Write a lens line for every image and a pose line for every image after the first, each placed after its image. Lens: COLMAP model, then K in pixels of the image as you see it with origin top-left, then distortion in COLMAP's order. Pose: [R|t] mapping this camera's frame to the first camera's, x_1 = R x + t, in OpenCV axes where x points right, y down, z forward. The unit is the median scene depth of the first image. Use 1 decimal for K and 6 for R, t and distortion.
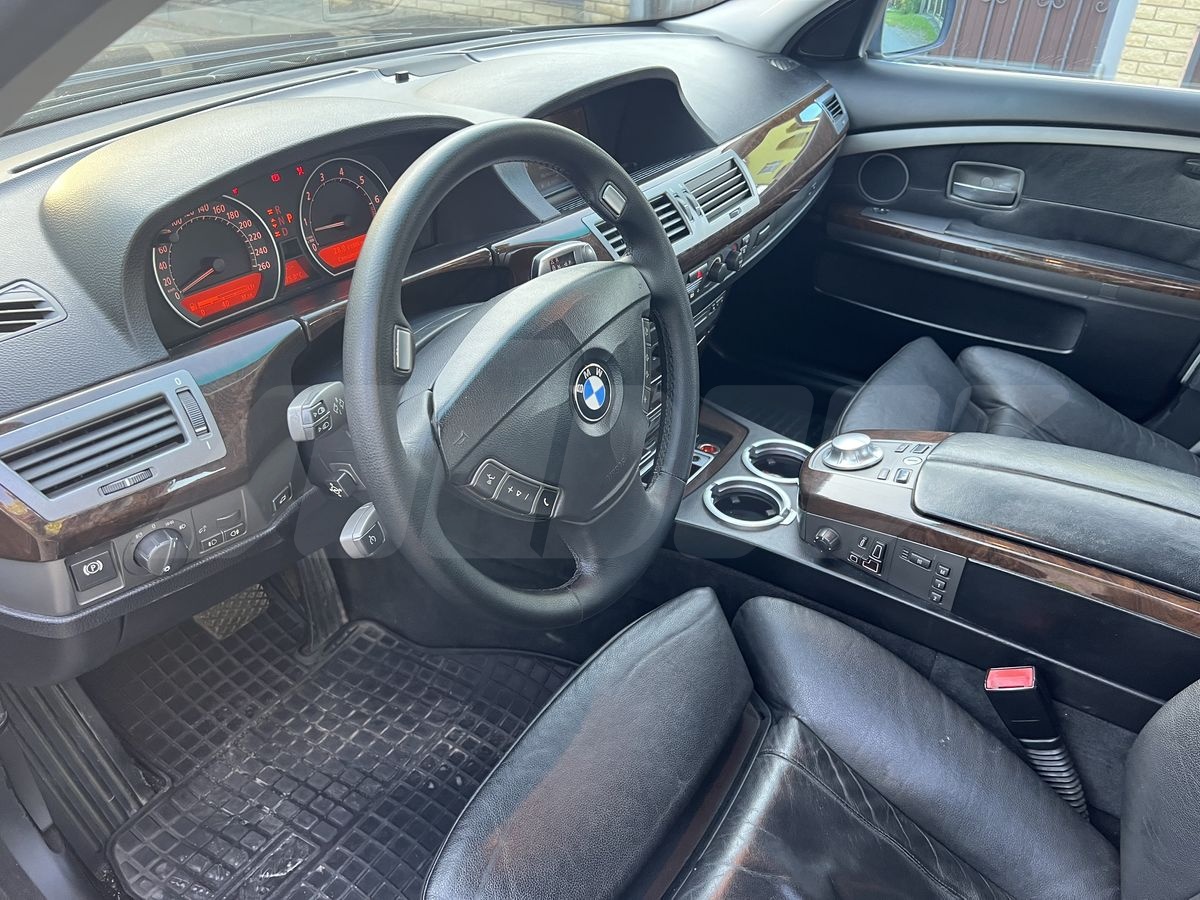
lens RADIAL K [[912.7, 0, 594.6], [0, 912.7, 441.6], [0, 0, 1]] dist [0.048654, -0.058131]
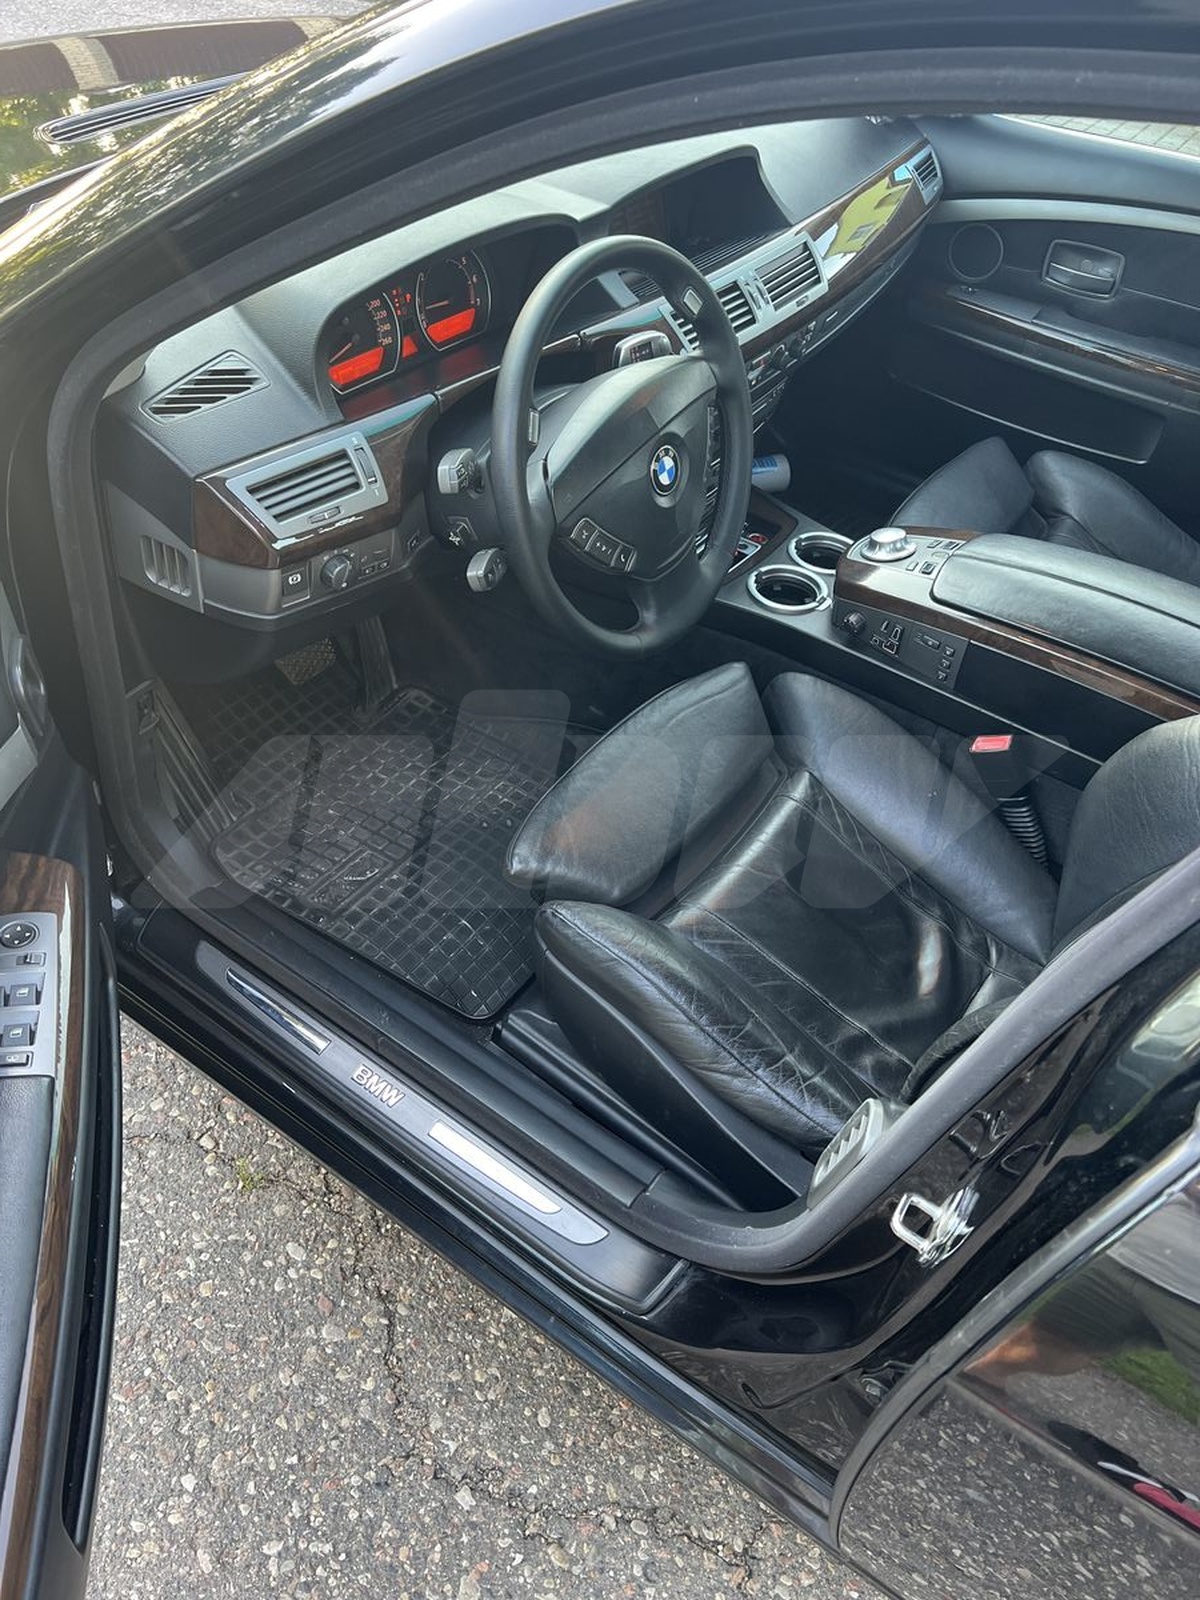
lens RADIAL K [[1217.0, 0, 599.4], [0, 1217.0, 803.9], [0, 0, 1]] dist [0.048654, -0.058131]
pose [[0.998081, 0.061781, 0.004256, -0.047545], [-0.061371, 0.977577, 0.201435, 0.041166], [0.008284, -0.201309, 0.979493, -0.491884]]
